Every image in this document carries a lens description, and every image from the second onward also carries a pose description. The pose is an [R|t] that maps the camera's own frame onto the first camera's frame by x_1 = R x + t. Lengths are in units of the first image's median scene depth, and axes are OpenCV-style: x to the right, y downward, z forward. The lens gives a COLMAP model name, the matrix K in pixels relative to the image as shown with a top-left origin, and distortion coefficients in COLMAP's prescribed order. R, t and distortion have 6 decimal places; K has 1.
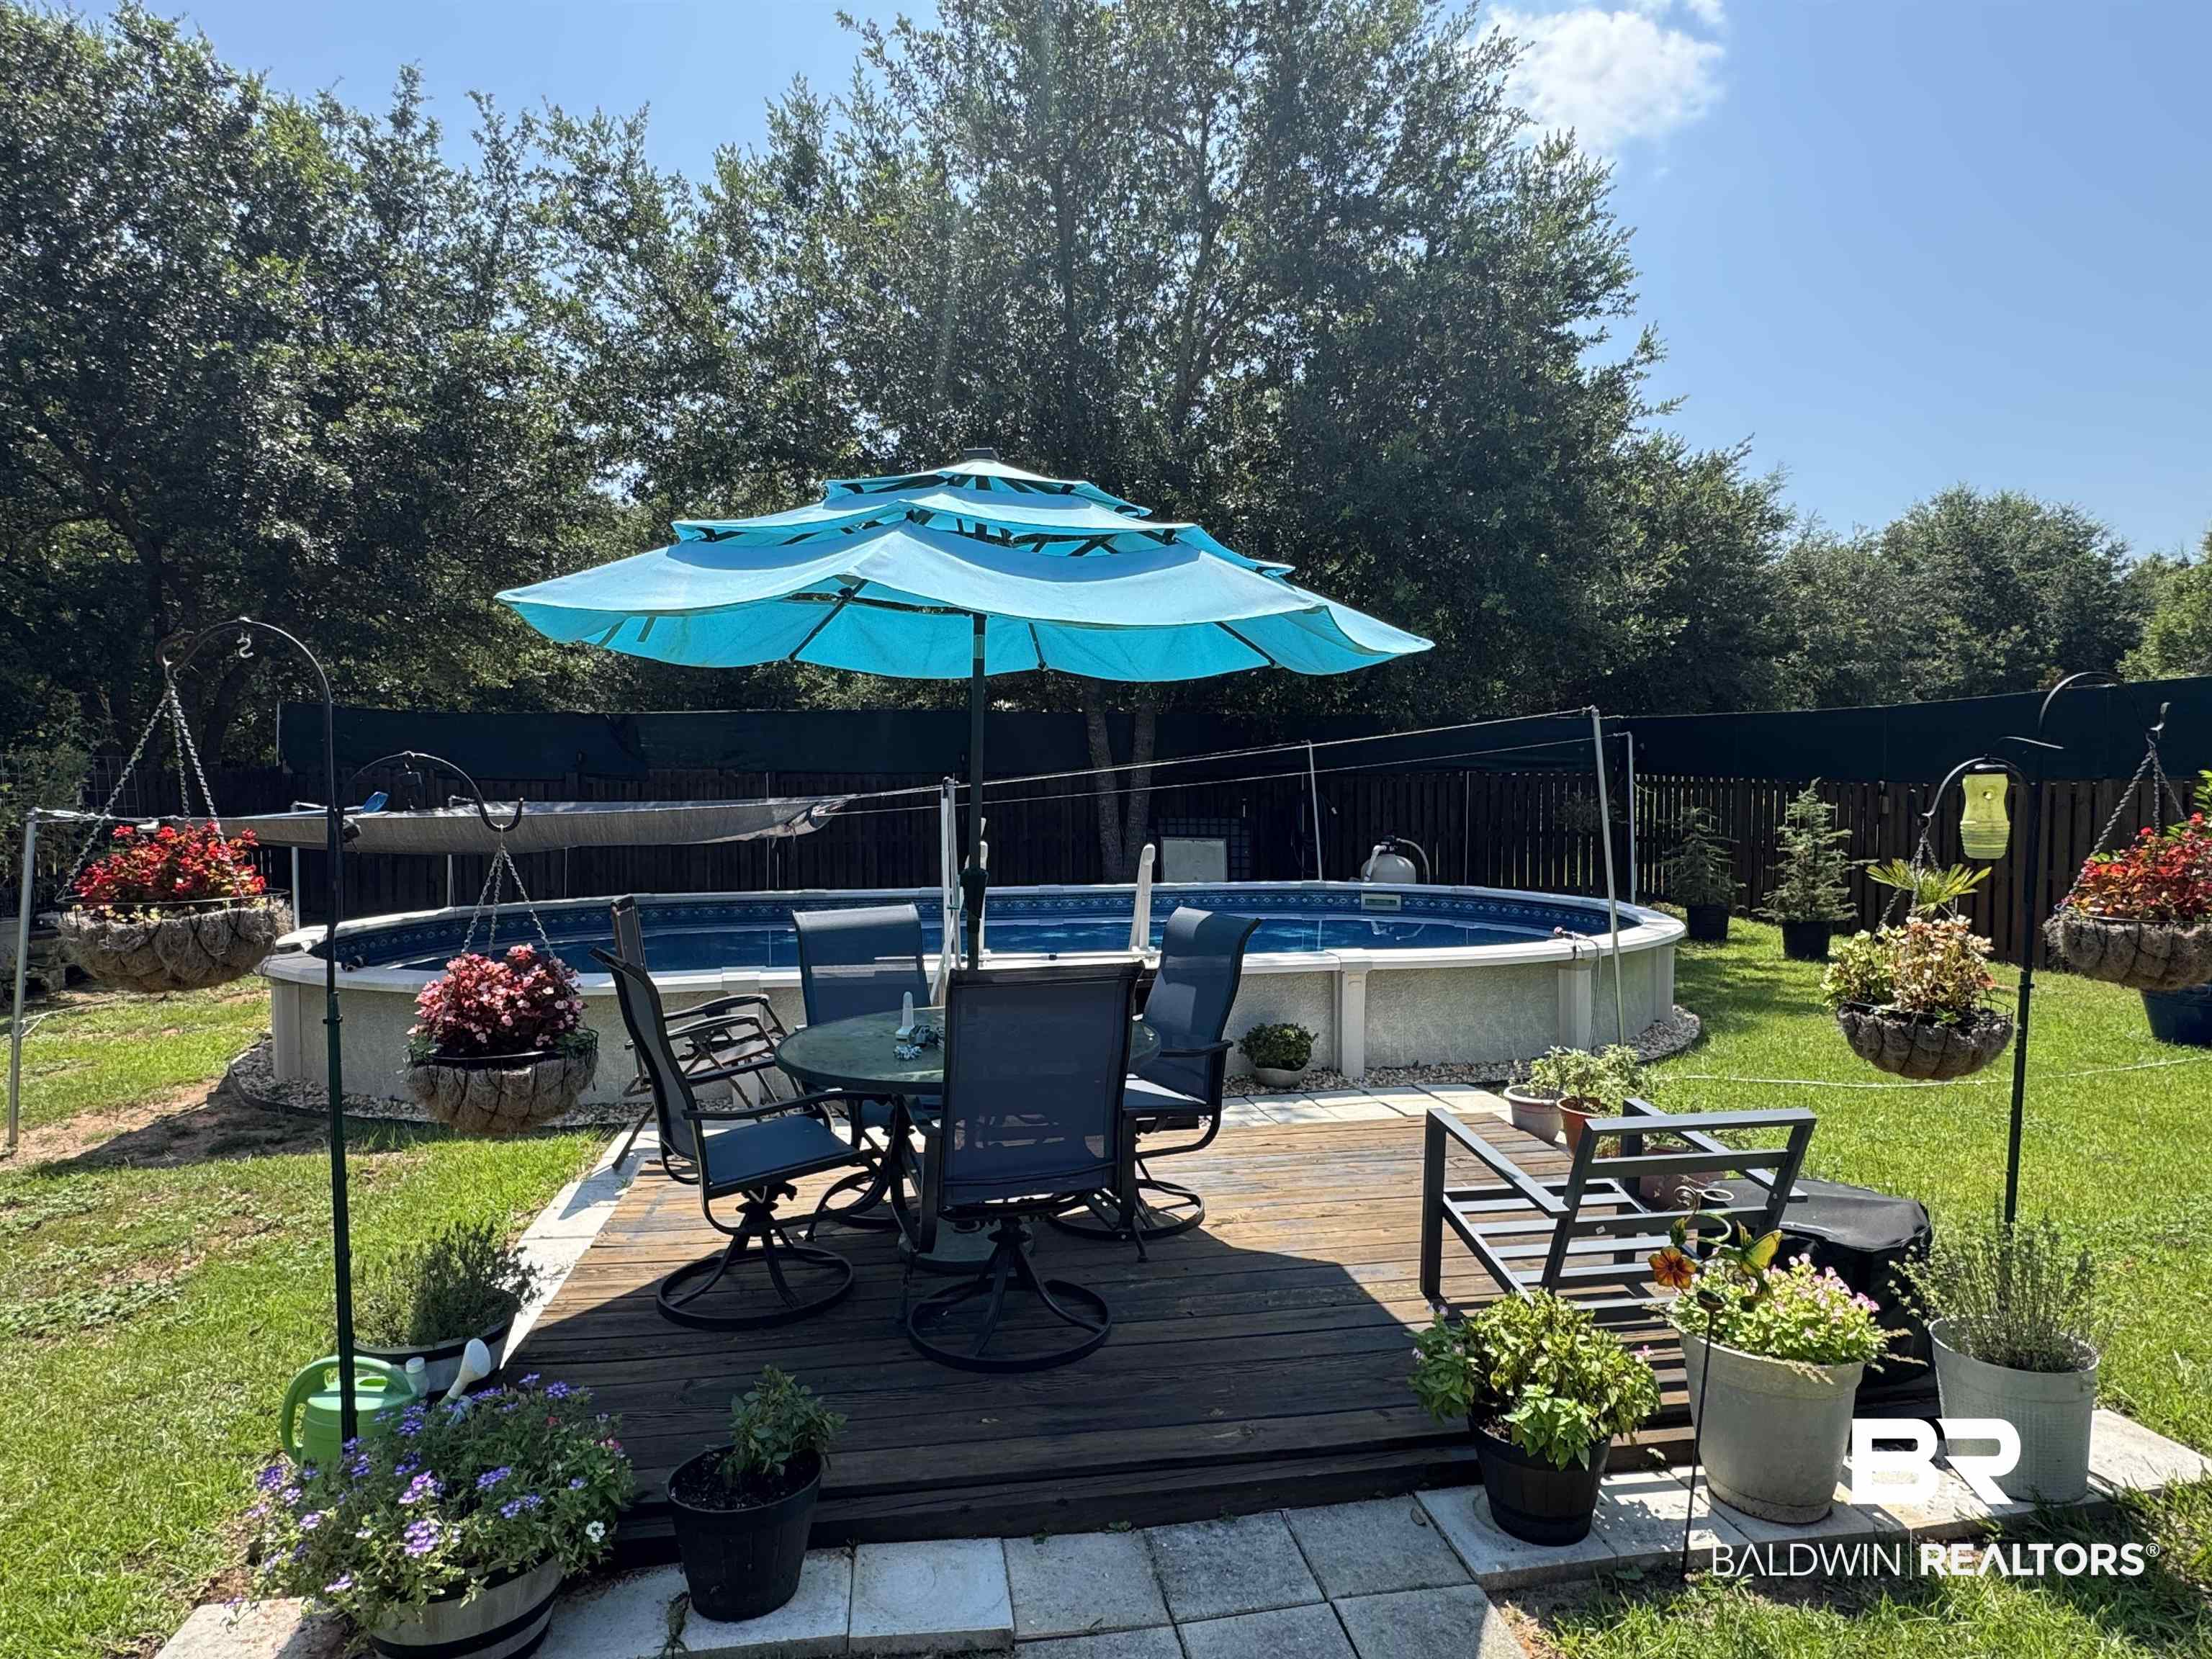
lens RADIAL K [[1225.5, 0, 1106.0], [0, 1225.5, 828.7], [0, 0, 1]] dist [0.004046, -0.000497]
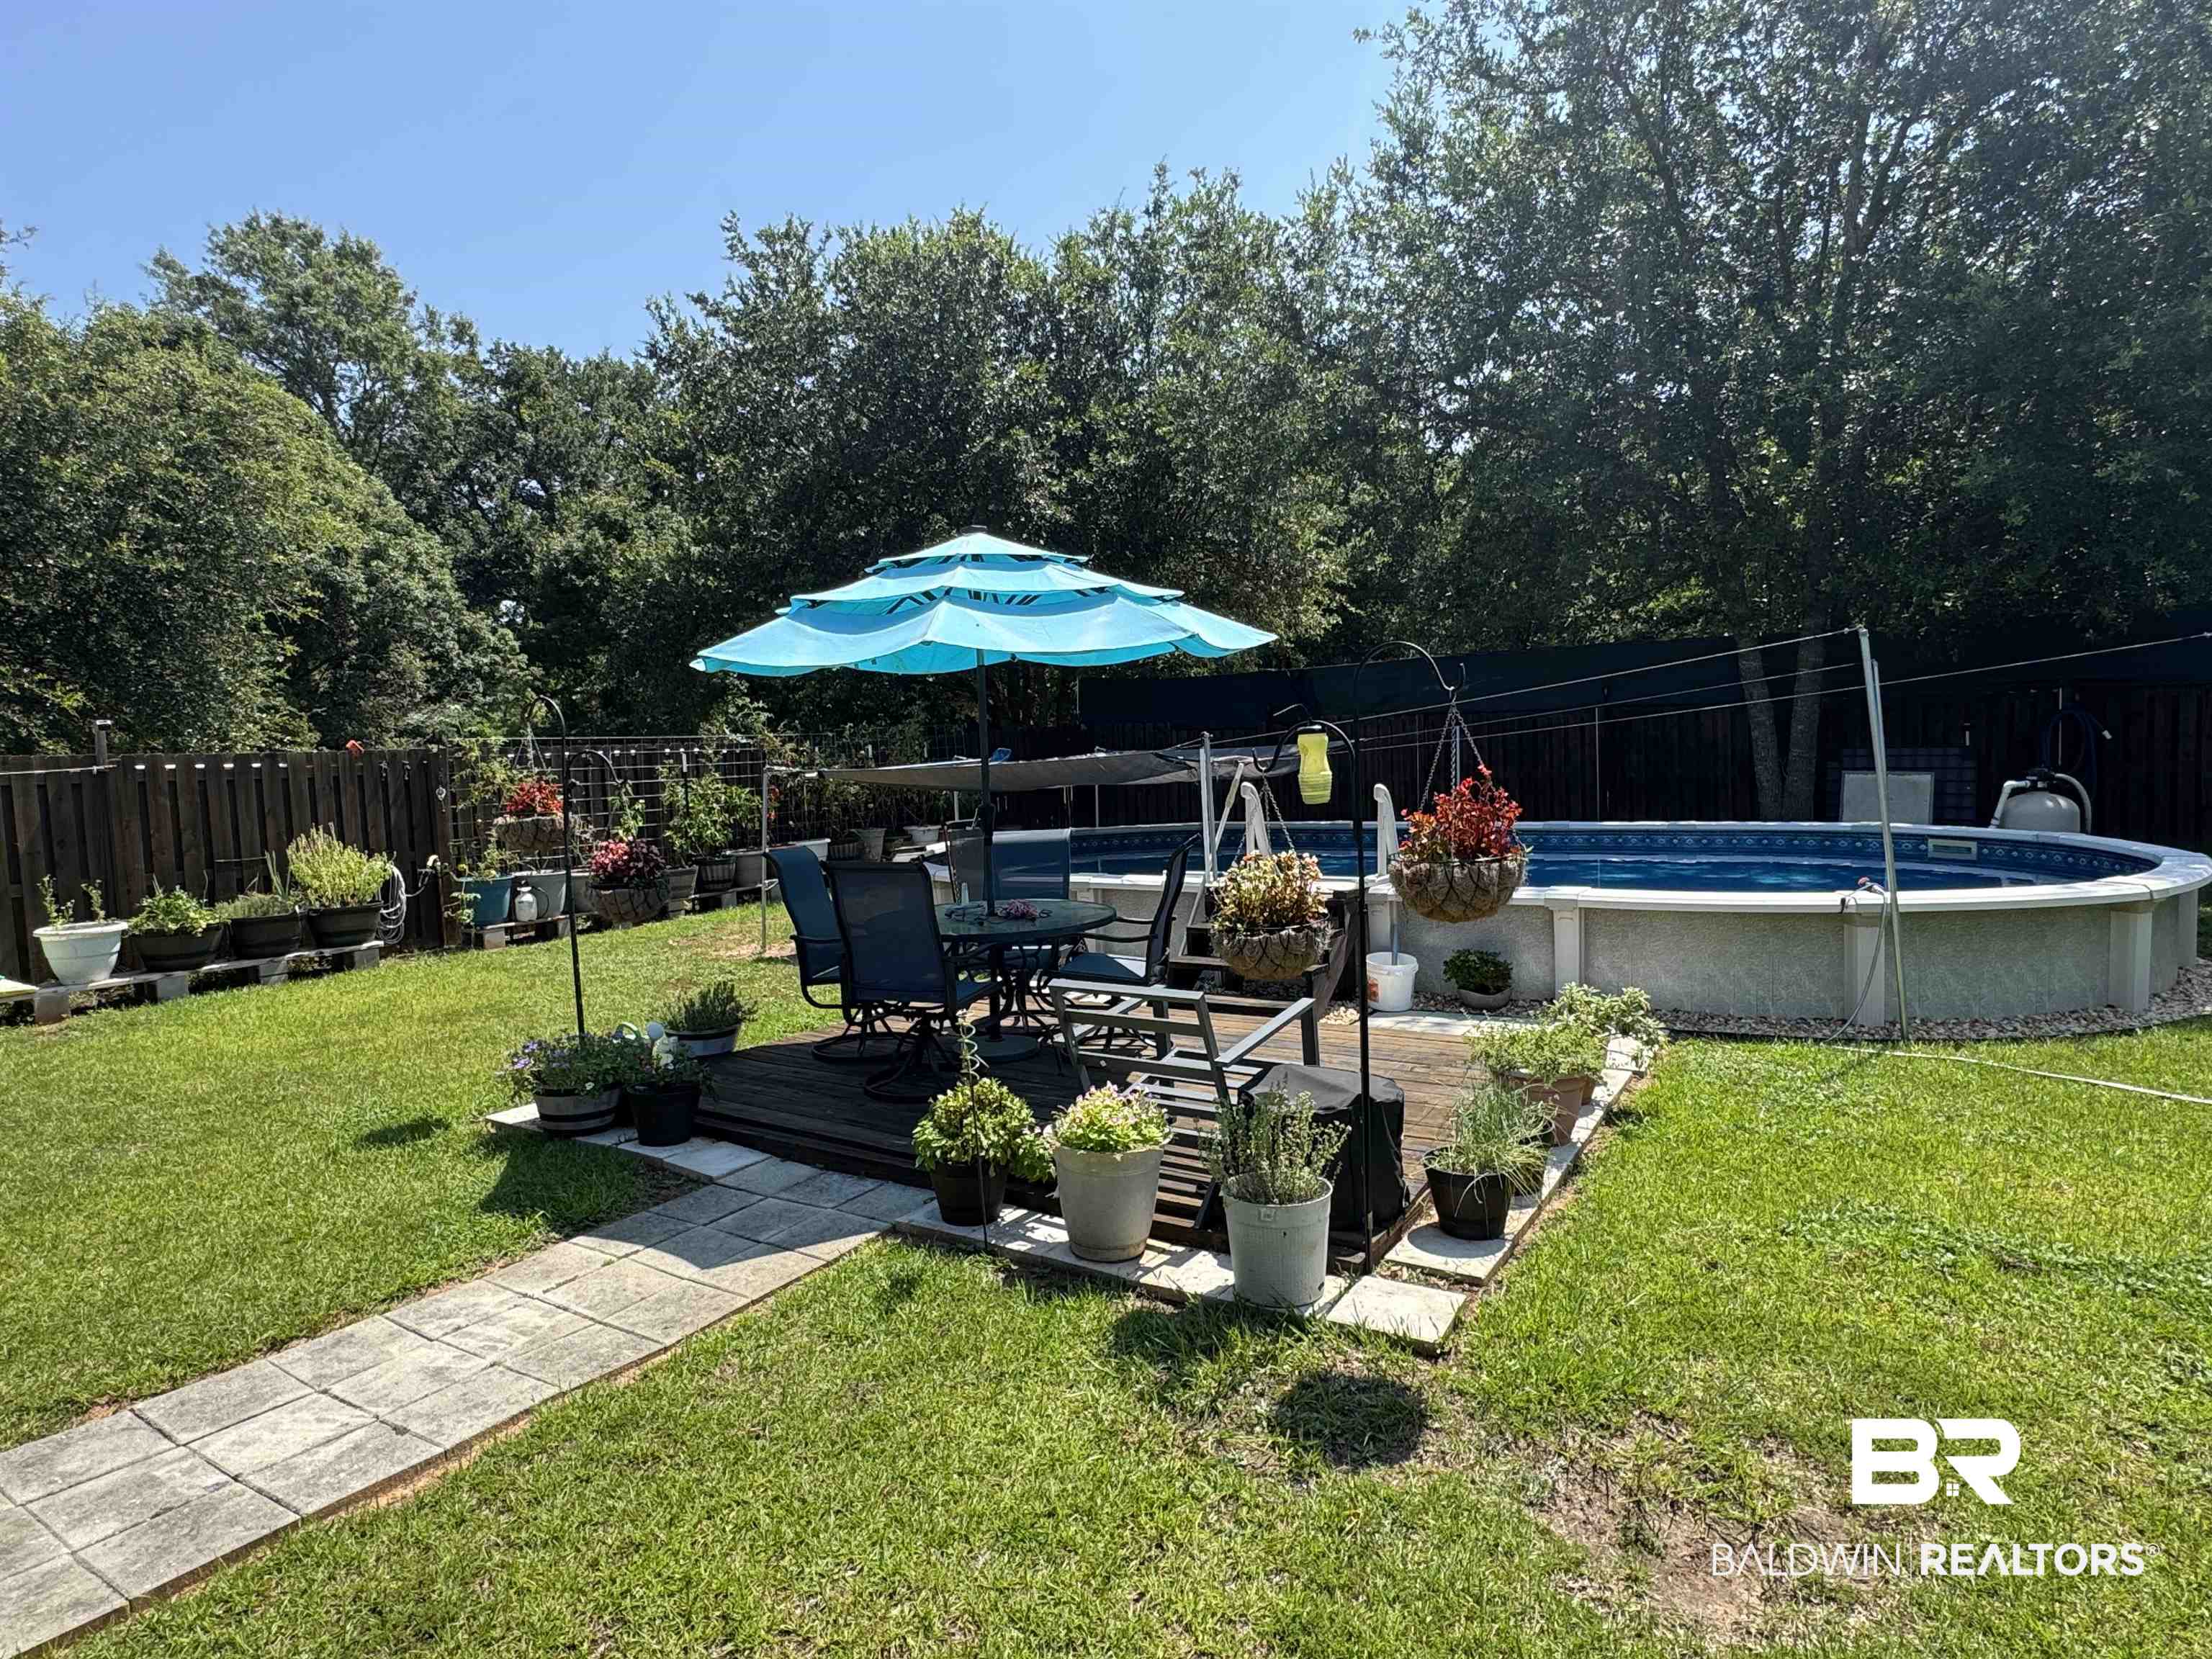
lens RADIAL K [[1225.5, 0, 1108.6], [0, 1225.5, 834.4], [0, 0, 1]] dist [0.004046, -0.000497]
pose [[0.744439, 0.028618, -0.667077, 0.581311], [0.011570, 0.998378, 0.055742, -0.006506], [0.667590, -0.049215, 0.742901, -0.013983]]
